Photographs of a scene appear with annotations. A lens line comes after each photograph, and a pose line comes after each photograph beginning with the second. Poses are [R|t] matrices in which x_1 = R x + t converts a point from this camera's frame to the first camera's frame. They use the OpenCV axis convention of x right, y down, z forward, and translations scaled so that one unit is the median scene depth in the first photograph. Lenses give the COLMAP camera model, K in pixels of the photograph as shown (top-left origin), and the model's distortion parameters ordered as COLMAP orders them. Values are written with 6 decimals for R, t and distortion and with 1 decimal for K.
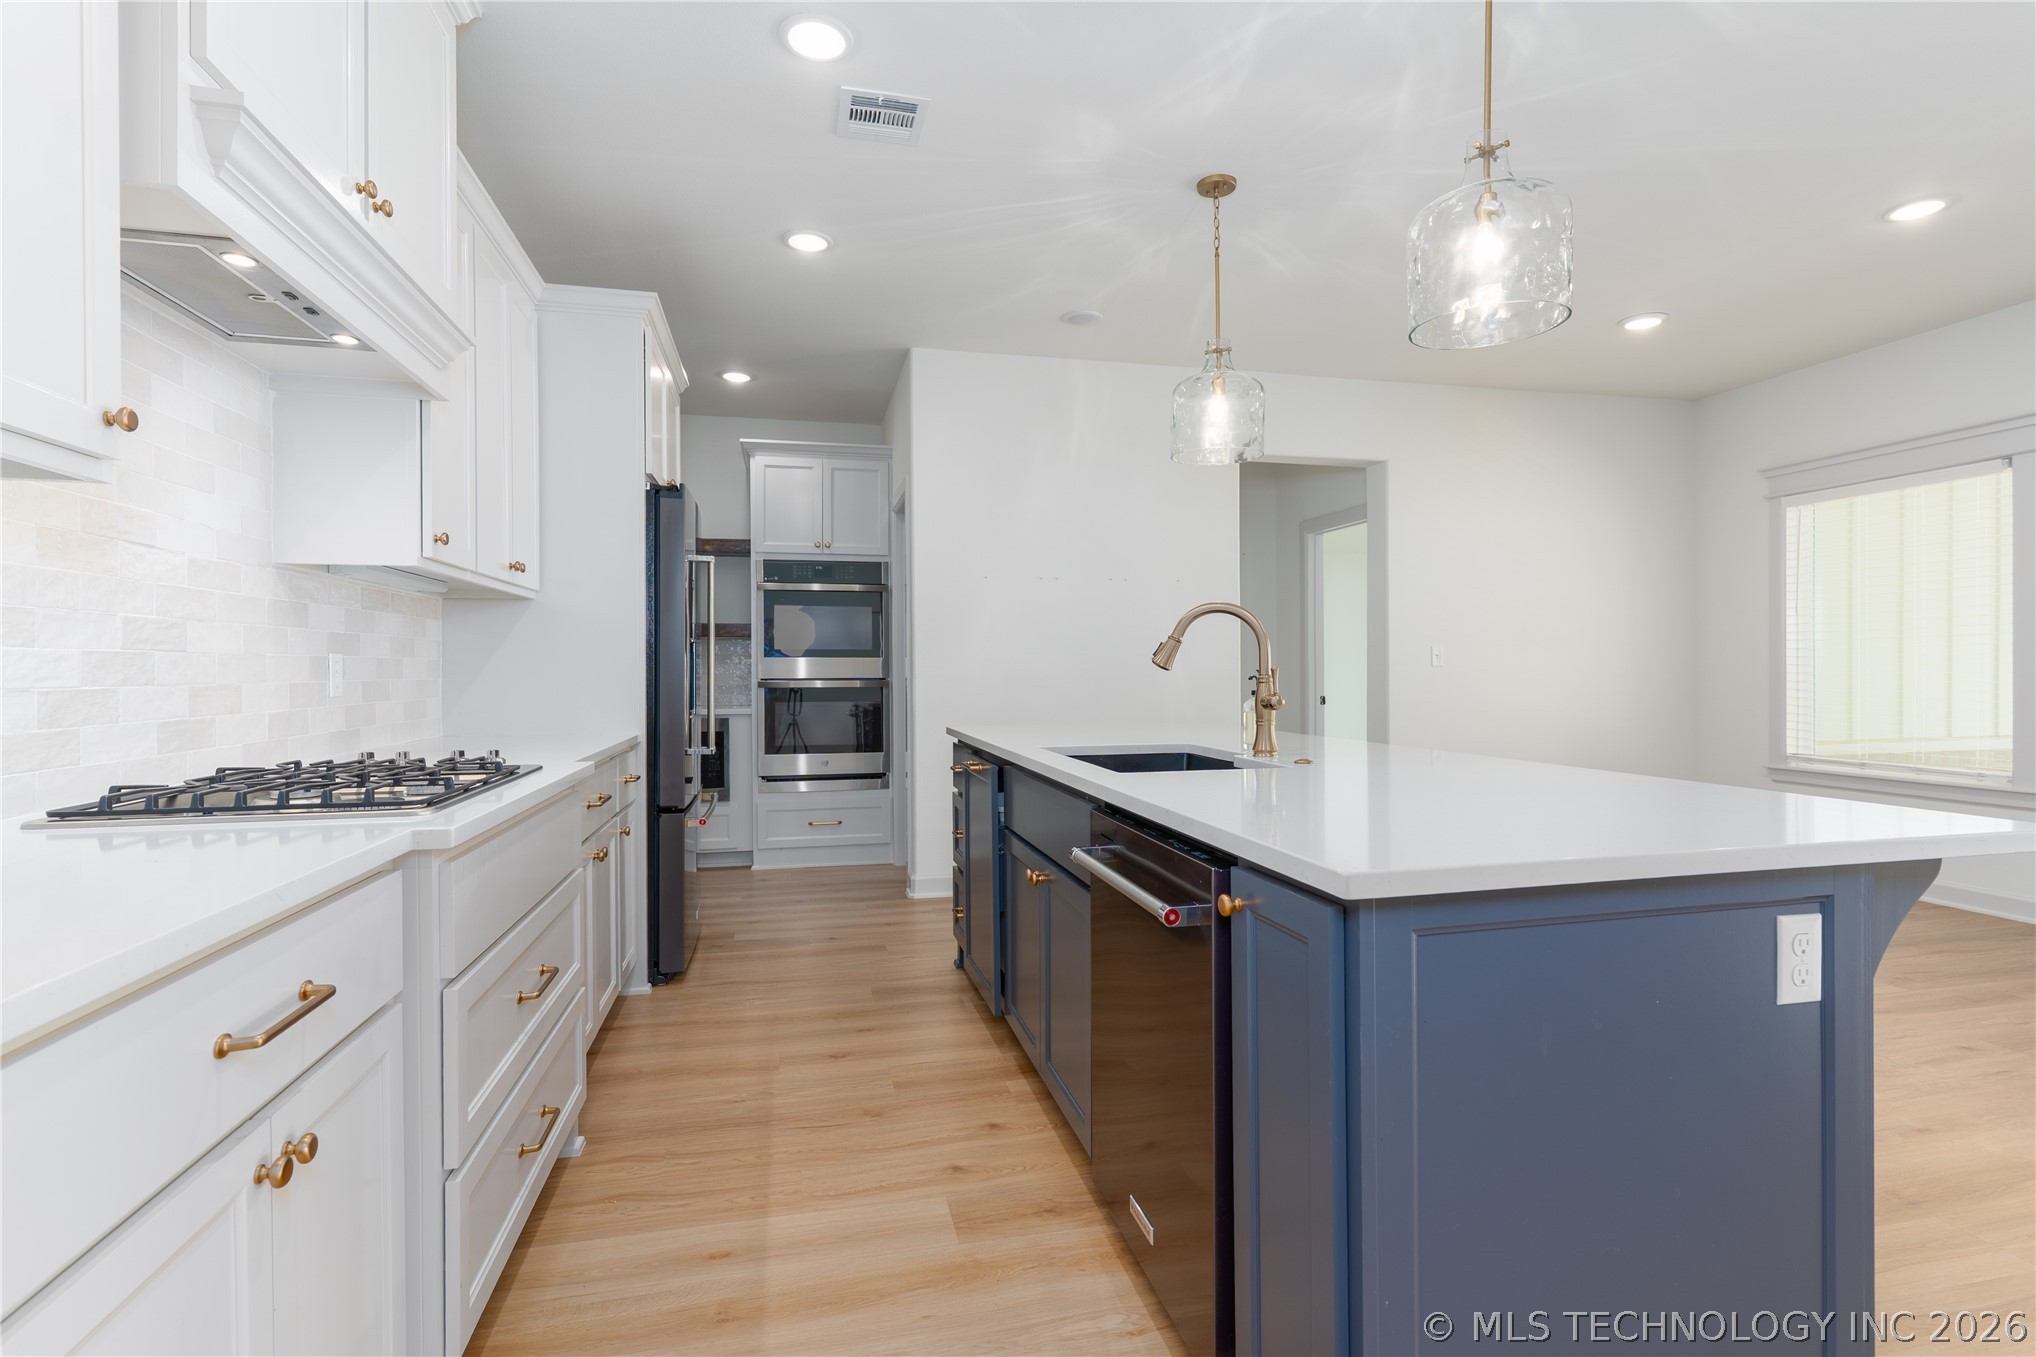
lens RADIAL K [[961.3, 0, 1021.1], [0, 961.3, 676.0], [0, 0, 1]] dist [-0.000601, 0.000520]
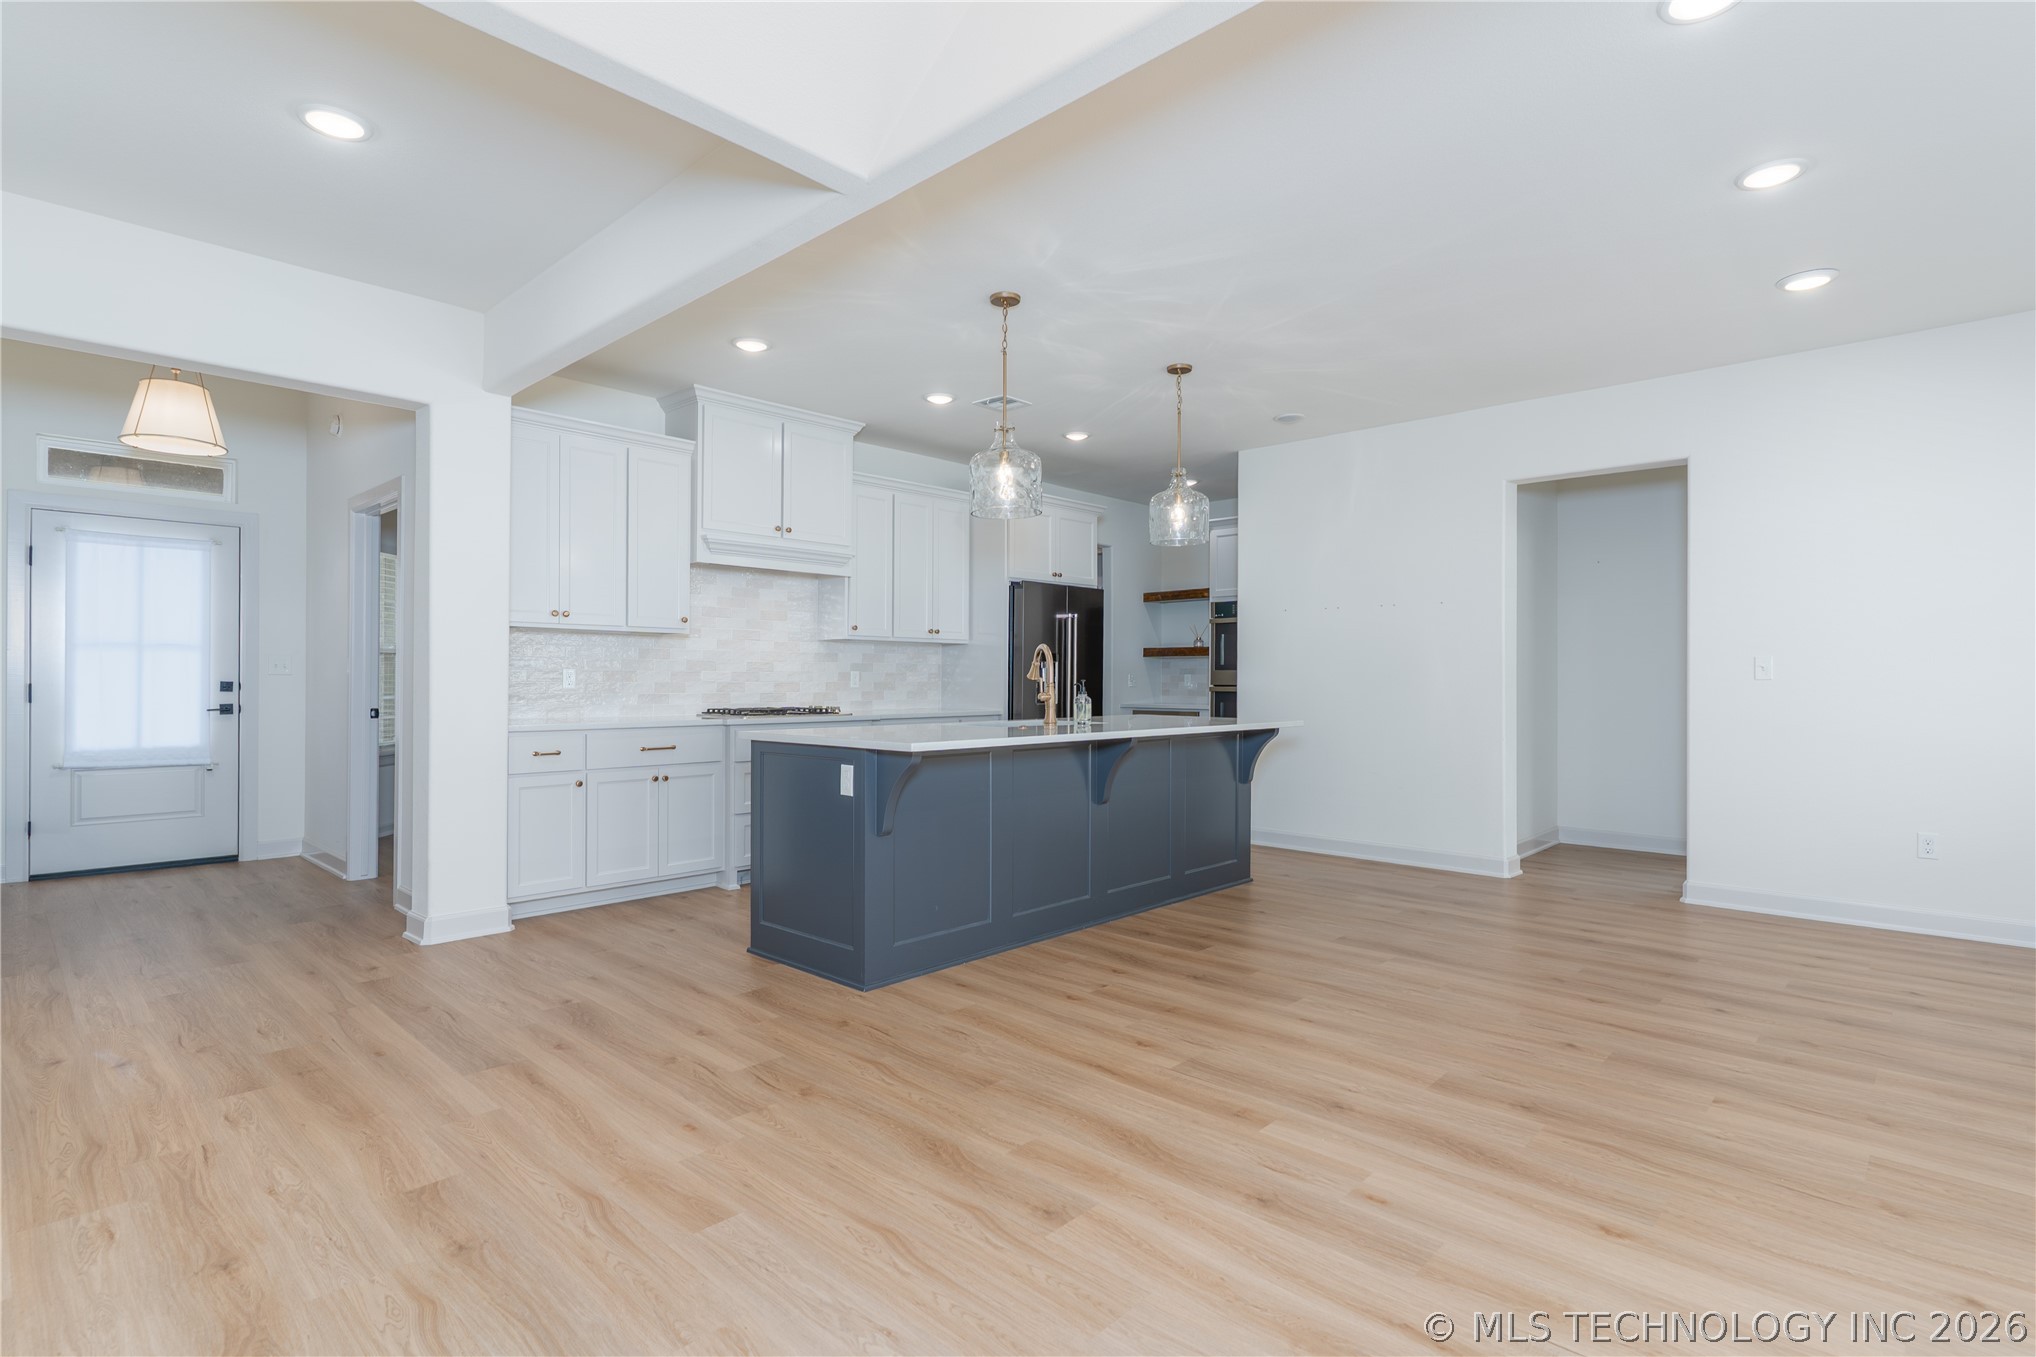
lens RADIAL K [[961.3, 0, 1033.6], [0, 961.3, 676.1], [0, 0, 1]] dist [-0.000601, 0.000520]
pose [[0.553472, 0.003588, -0.832860, 1.365464], [-0.011049, 0.999934, -0.003035, -0.005637], [0.832794, 0.010882, 0.553476, -0.048910]]
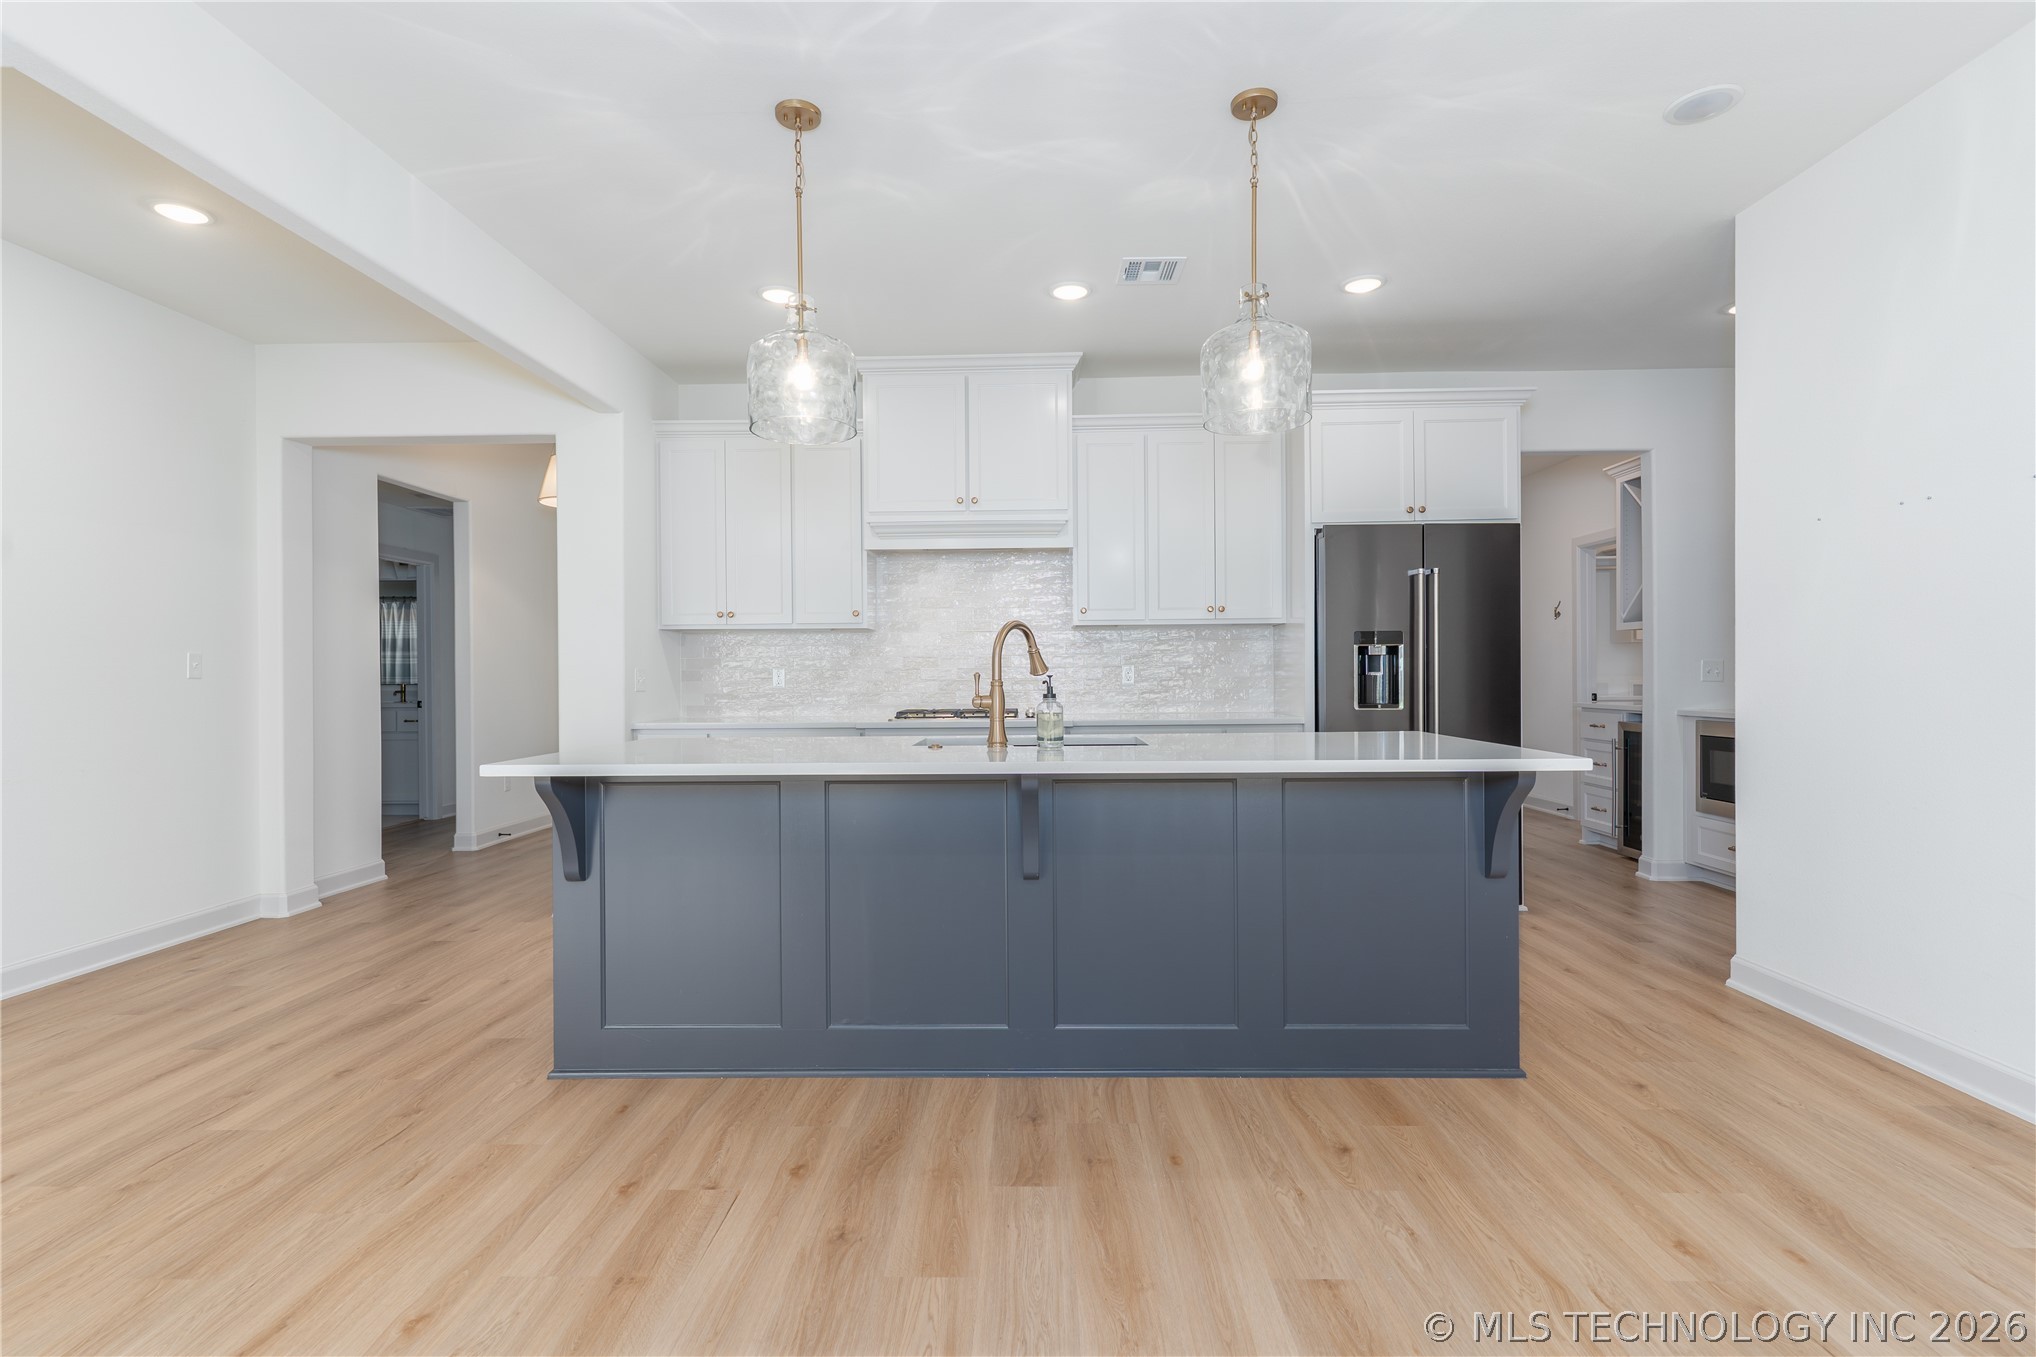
lens RADIAL K [[961.3, 0, 1021.0], [0, 961.3, 678.4], [0, 0, 1]] dist [-0.000601, 0.000520]
pose [[-0.239905, 0.009828, -0.970747, 1.081503], [0.004215, 0.999950, 0.009082, -0.010026], [0.970787, -0.001913, -0.239934, 0.996028]]
